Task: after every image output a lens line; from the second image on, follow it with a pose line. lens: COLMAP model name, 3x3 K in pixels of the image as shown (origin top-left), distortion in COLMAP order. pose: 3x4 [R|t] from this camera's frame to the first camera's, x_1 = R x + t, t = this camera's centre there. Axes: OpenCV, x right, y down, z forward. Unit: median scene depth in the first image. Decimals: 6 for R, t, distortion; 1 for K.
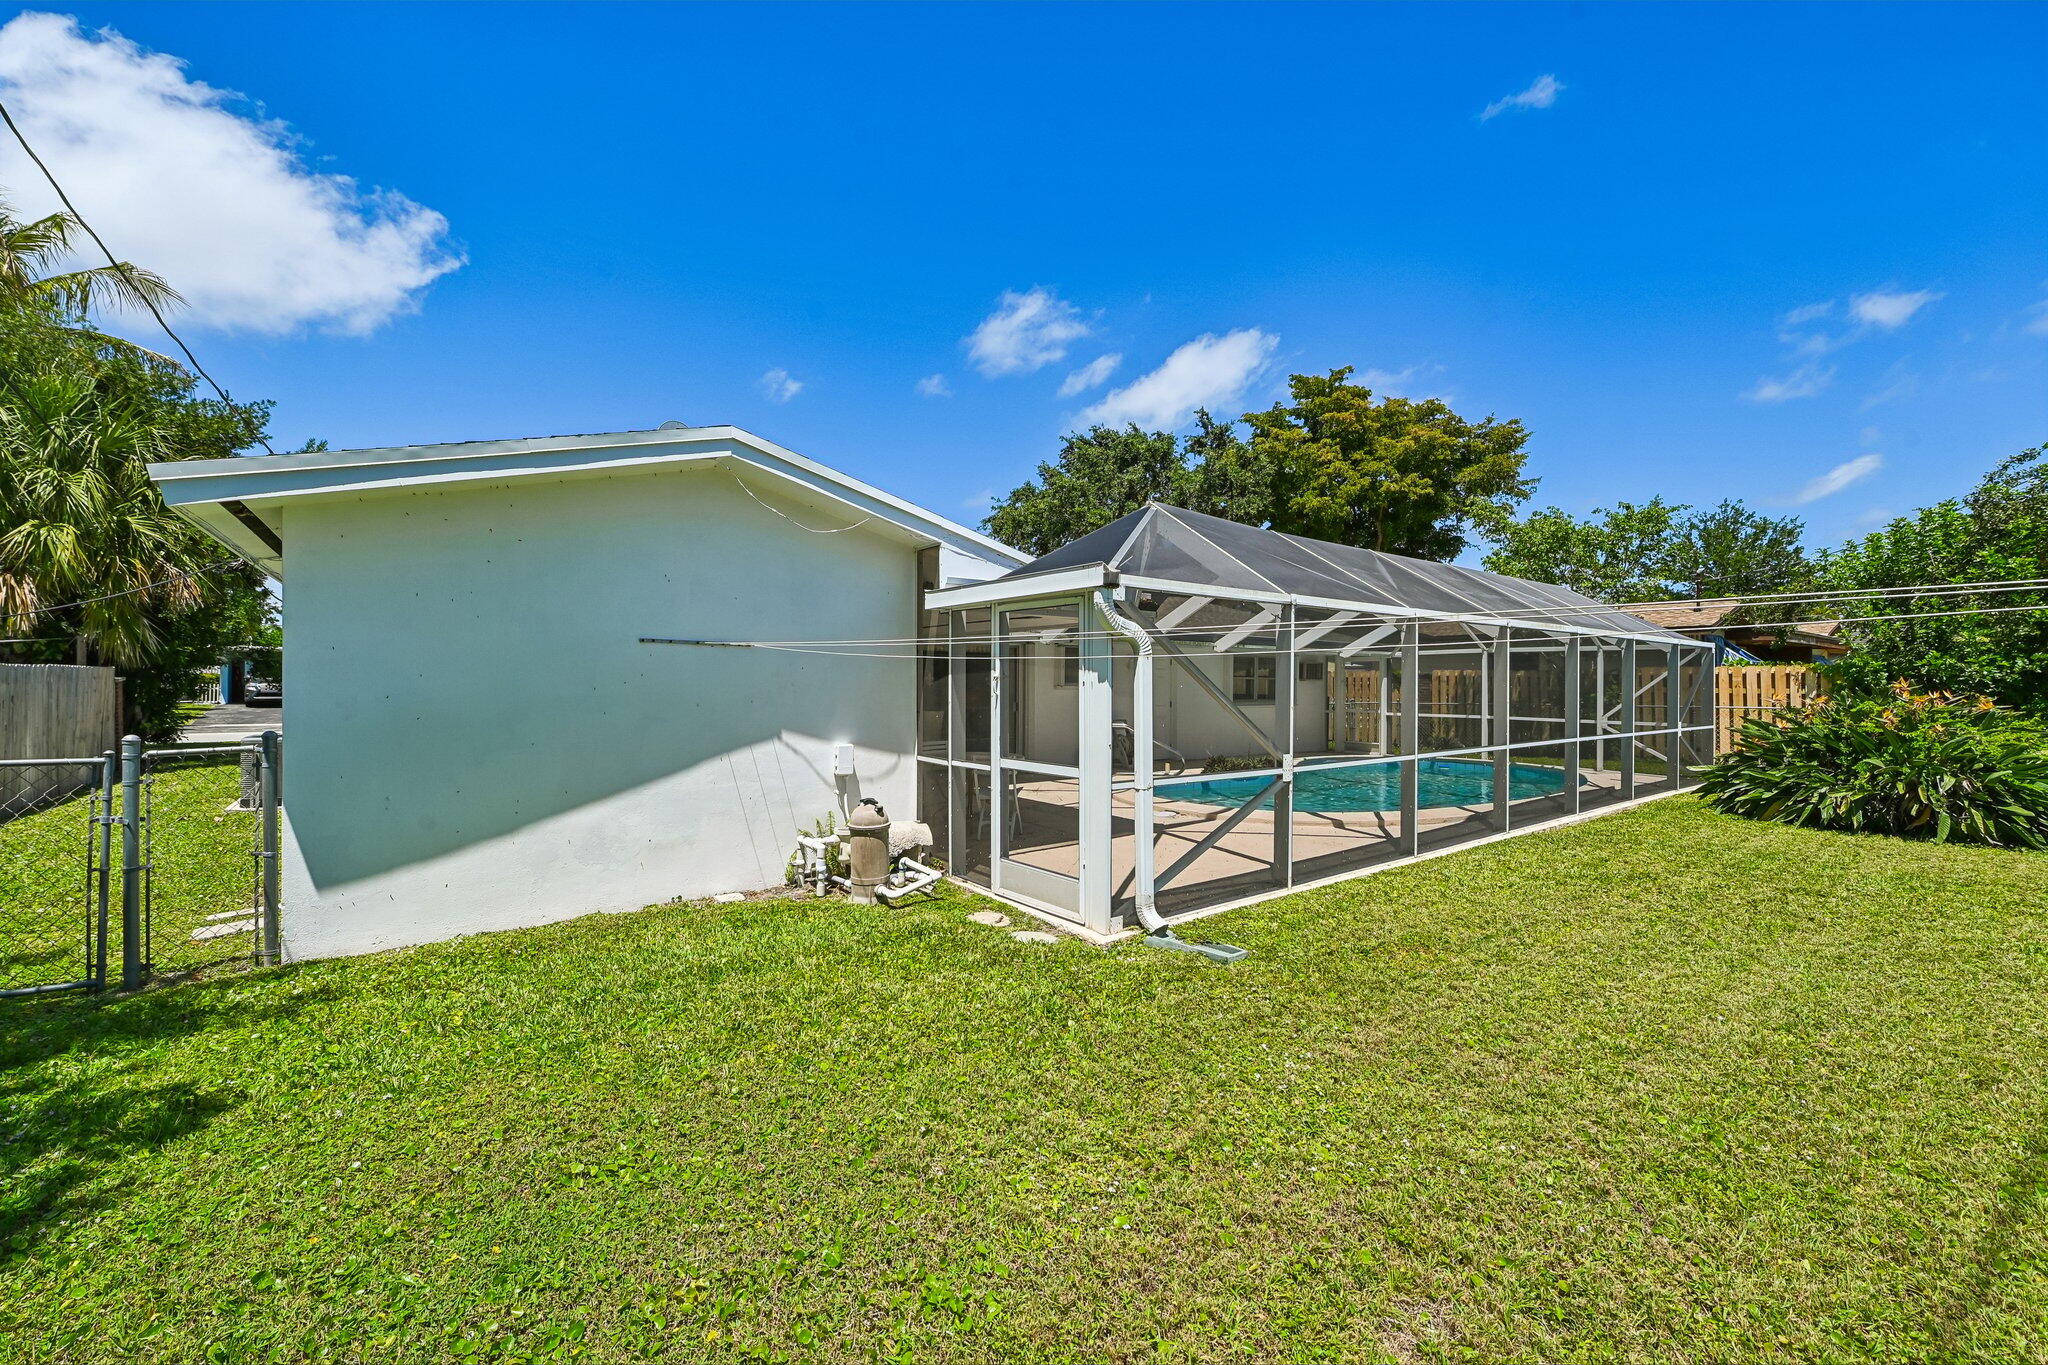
lens RADIAL K [[812.5, 0, 1024.0], [0, 812.5, 682.5], [0, 0, 1]] dist [-0.008247, -0.000155]
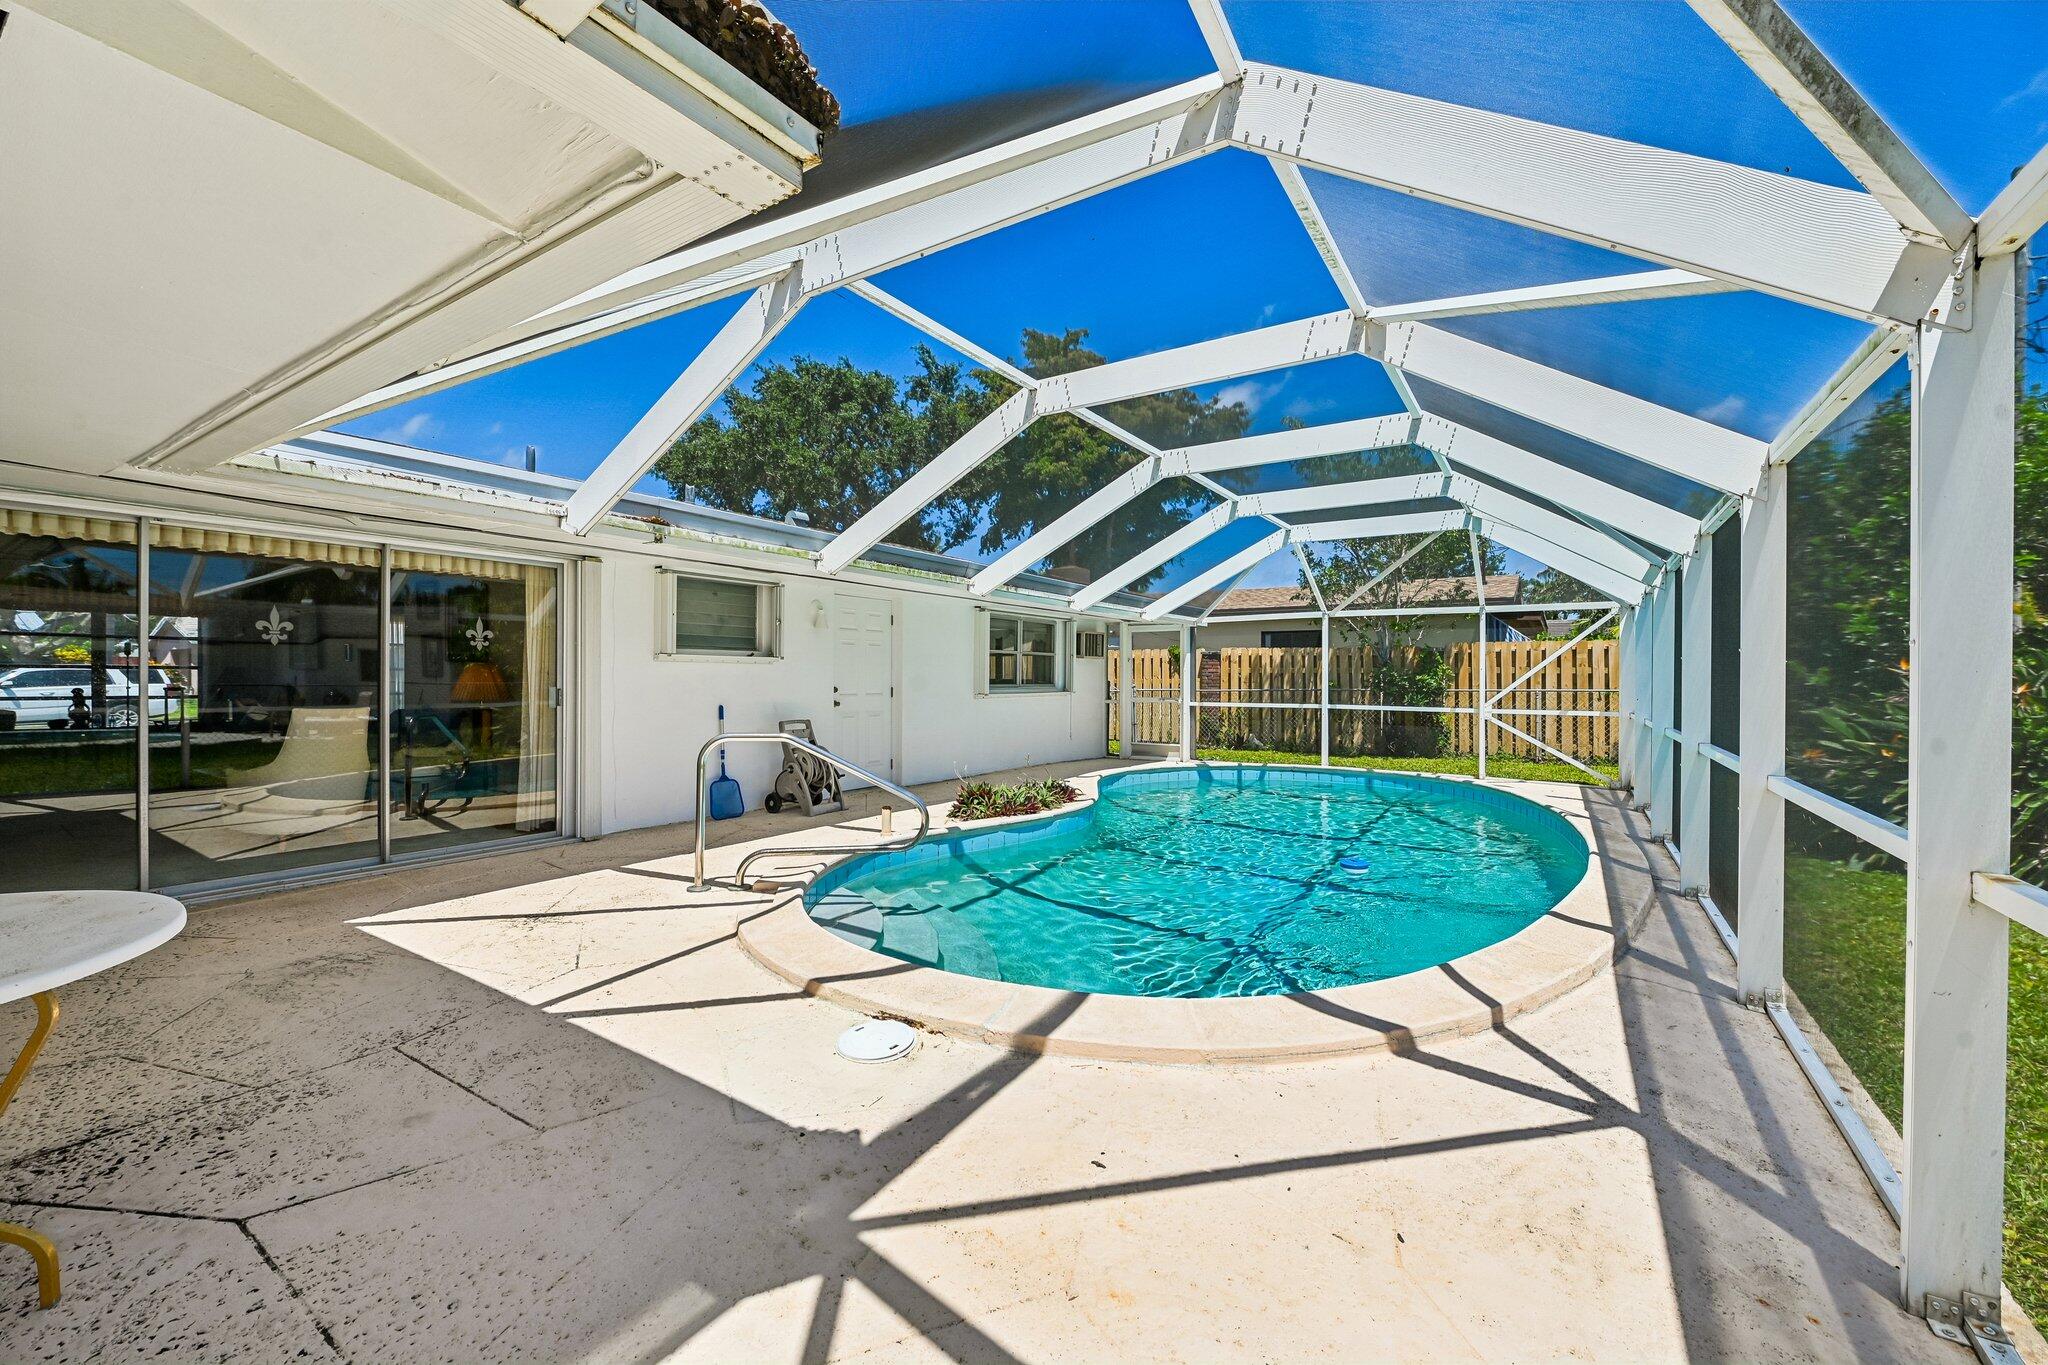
lens RADIAL K [[812.5, 0, 1024.0], [0, 812.5, 682.5], [0, 0, 1]] dist [-0.008247, -0.000155]
pose [[0.941349, 0.004319, 0.337407, 0.028791], [-0.007865, 0.999927, 0.009142, 0.005998], [-0.337343, -0.011259, 0.941314, 0.161098]]
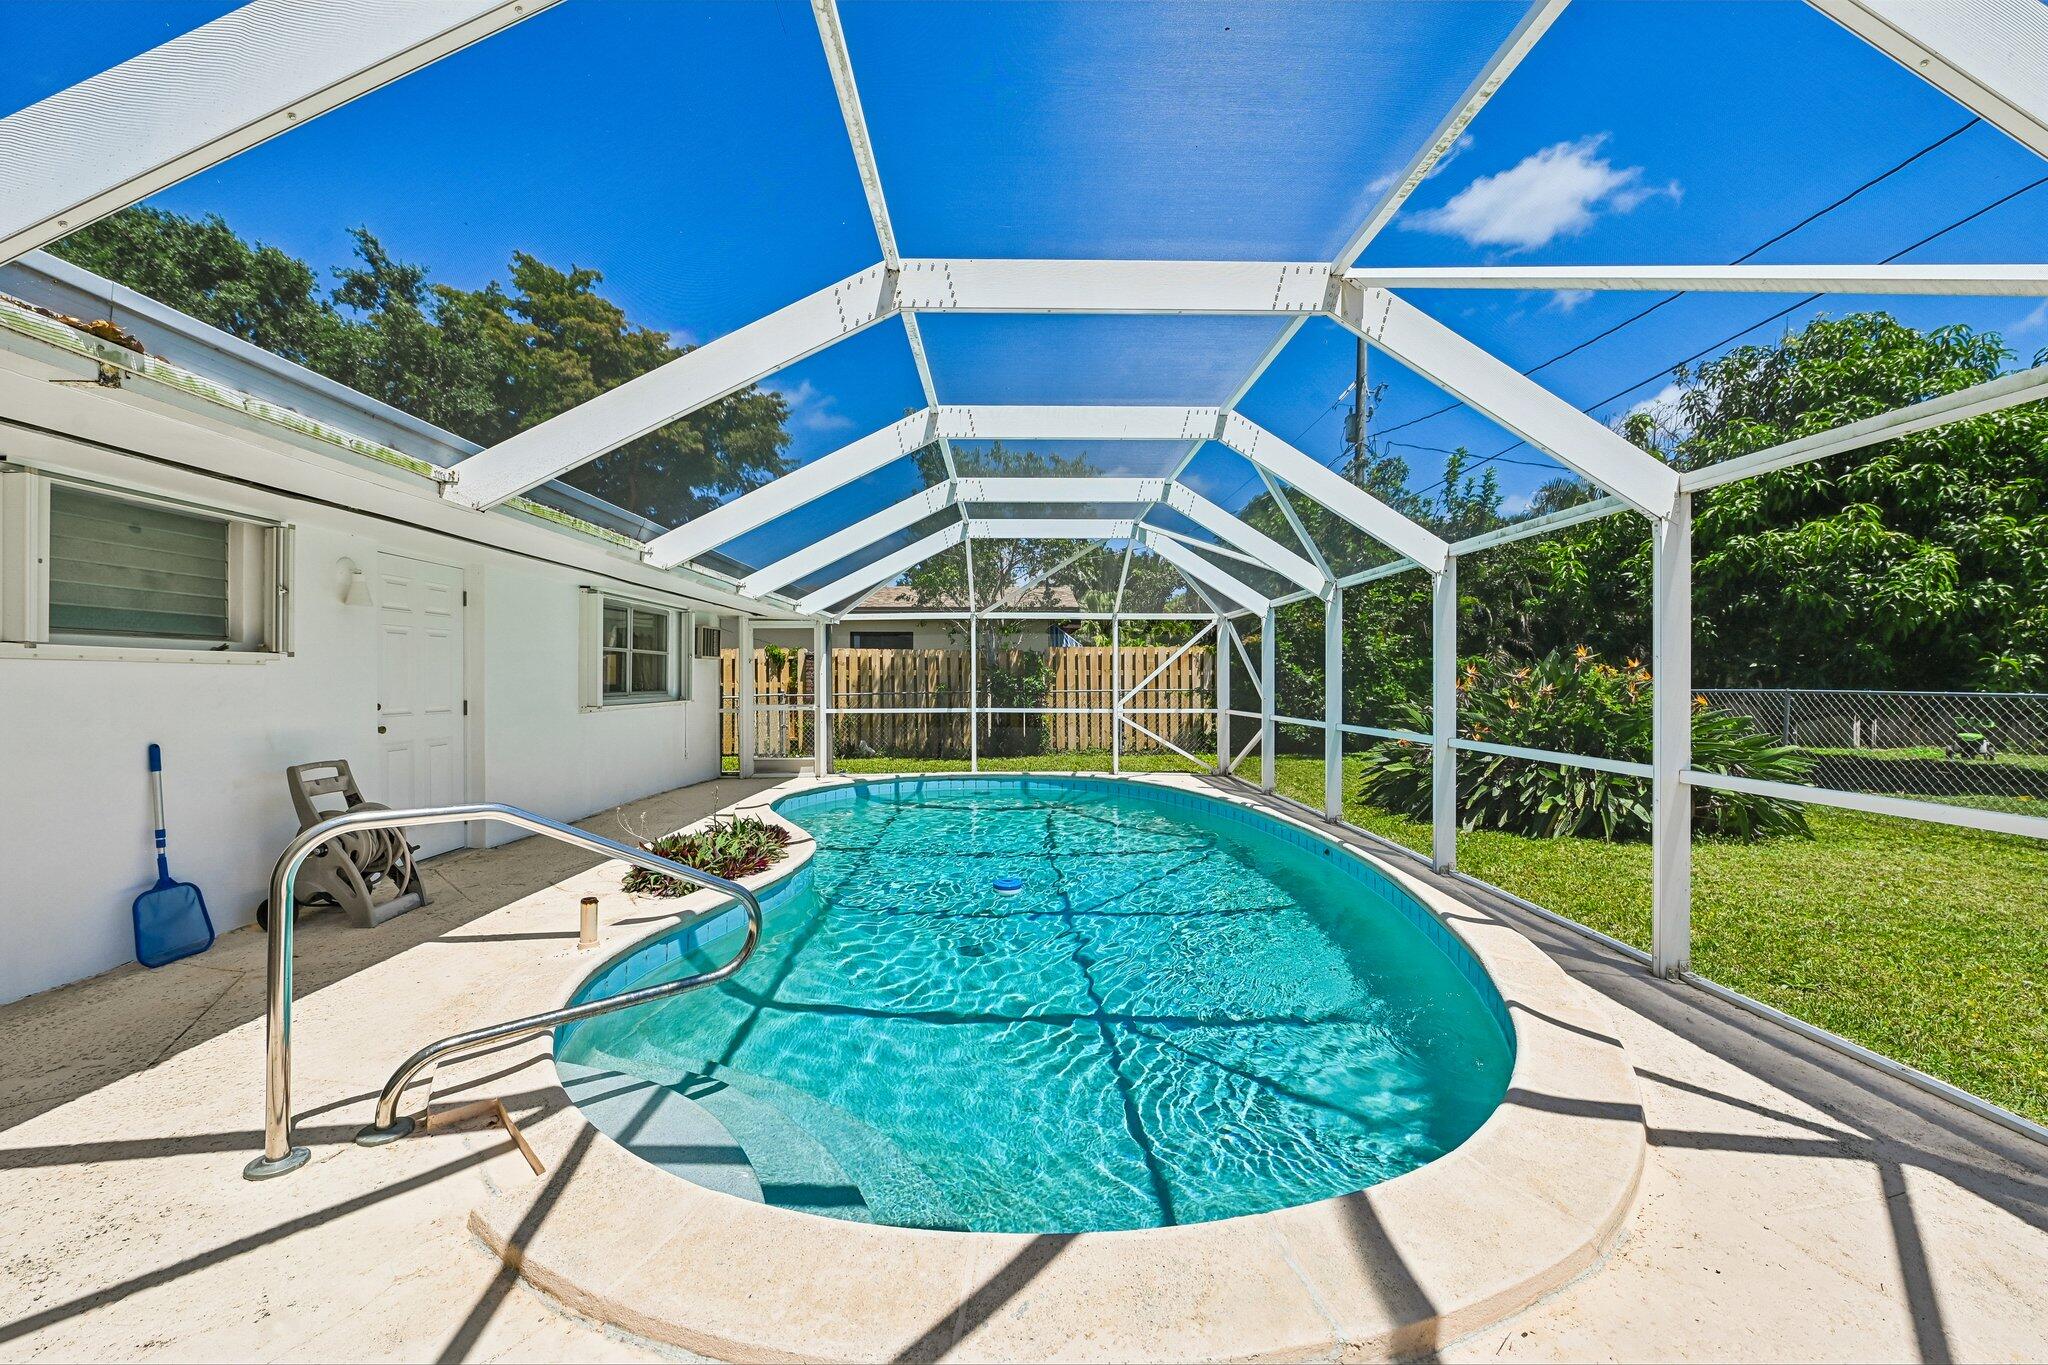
lens RADIAL K [[812.5, 0, 1024.0], [0, 812.5, 682.5], [0, 0, 1]] dist [-0.008247, -0.000155]
pose [[0.587431, -0.001679, 0.809273, 0.009217], [-0.002868, 0.999987, 0.004157, 0.005435], [-0.809269, -0.004763, 0.587419, 0.220478]]
